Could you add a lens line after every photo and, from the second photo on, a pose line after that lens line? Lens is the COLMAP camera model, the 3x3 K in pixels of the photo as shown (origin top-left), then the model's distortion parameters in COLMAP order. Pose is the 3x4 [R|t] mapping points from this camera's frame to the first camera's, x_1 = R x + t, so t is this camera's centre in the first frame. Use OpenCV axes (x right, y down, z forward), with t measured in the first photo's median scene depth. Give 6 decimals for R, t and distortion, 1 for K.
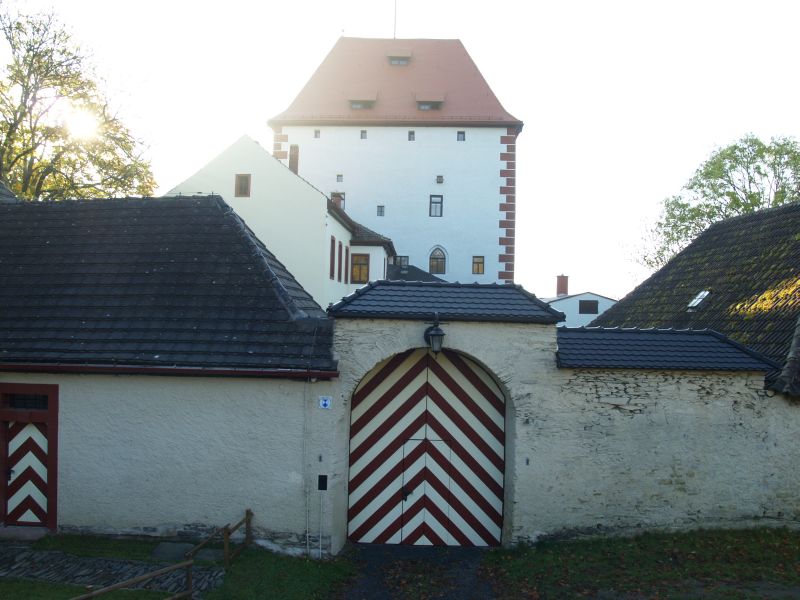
lens RADIAL K [[651.8, 0, 400.0], [0, 651.8, 300.0], [0, 0, 1]] dist [-0.122852, 0.074485]
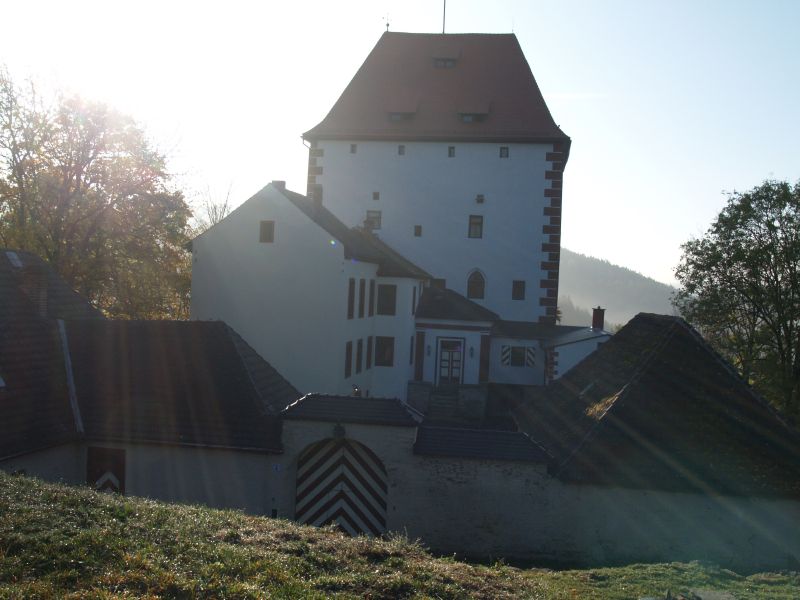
lens RADIAL K [[855.0, 0, 400.0], [0, 855.0, 300.0], [0, 0, 1]] dist [-0.105259, 0.005013]
pose [[0.991879, 0.023308, -0.125033, 0.472730], [-0.018931, 0.999169, 0.036083, -0.366619], [0.125771, -0.033423, 0.991496, -1.156151]]
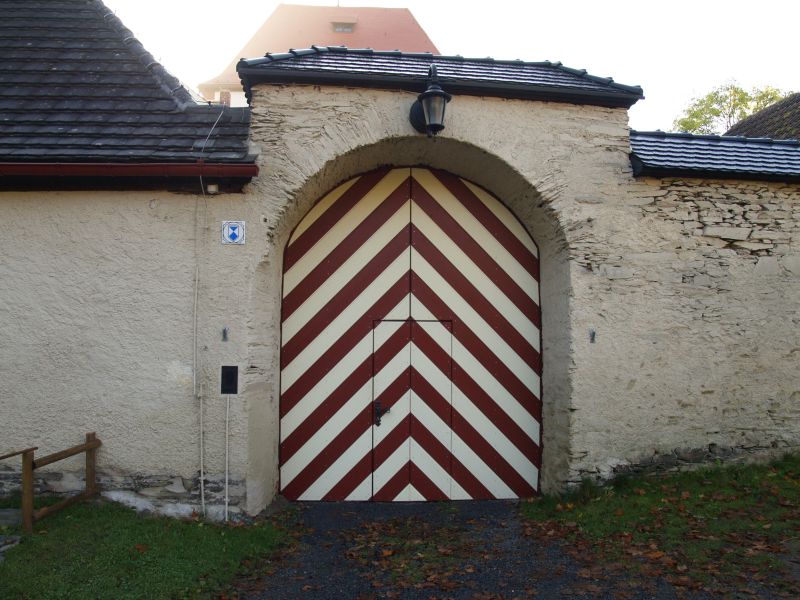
lens RADIAL K [[651.8, 0, 400.0], [0, 651.8, 300.0], [0, 0, 1]] dist [-0.122852, 0.074485]
pose [[0.996175, -0.013232, 0.086370, -0.022488], [0.015646, 0.999504, -0.027328, 0.230063], [-0.085966, 0.028575, 0.995888, 0.438197]]
